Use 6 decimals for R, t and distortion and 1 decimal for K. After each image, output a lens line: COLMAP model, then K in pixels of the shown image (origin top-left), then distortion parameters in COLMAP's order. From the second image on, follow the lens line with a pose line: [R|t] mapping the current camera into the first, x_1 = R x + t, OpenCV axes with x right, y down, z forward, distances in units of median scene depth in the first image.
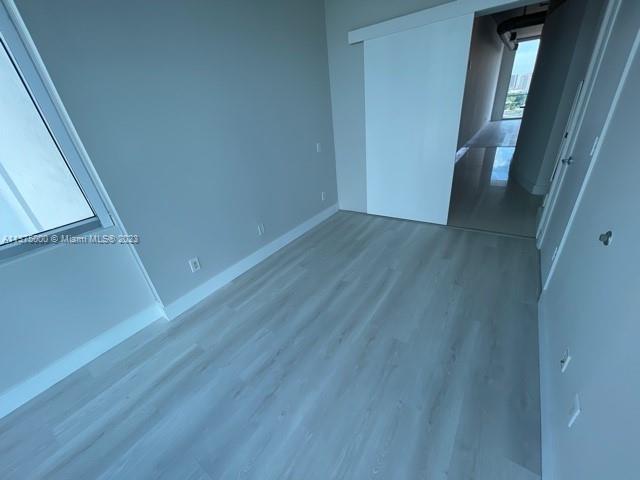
lens RADIAL K [[257.9, 0, 320.9], [0, 257.9, 241.1], [0, 0, 1]] dist [-0.002018, -0.000365]
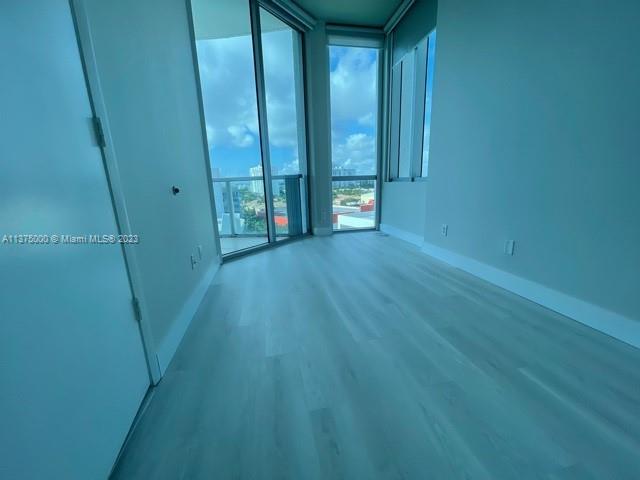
lens RADIAL K [[259.0, 0, 320.9], [0, 259.0, 240.4], [0, 0, 1]] dist [-0.003910, 0.000320]
pose [[-0.669618, 0.282904, -0.686715, 0.790630], [-0.252409, 0.782895, 0.568652, -0.432425], [0.698499, 0.554113, -0.452833, 1.189643]]
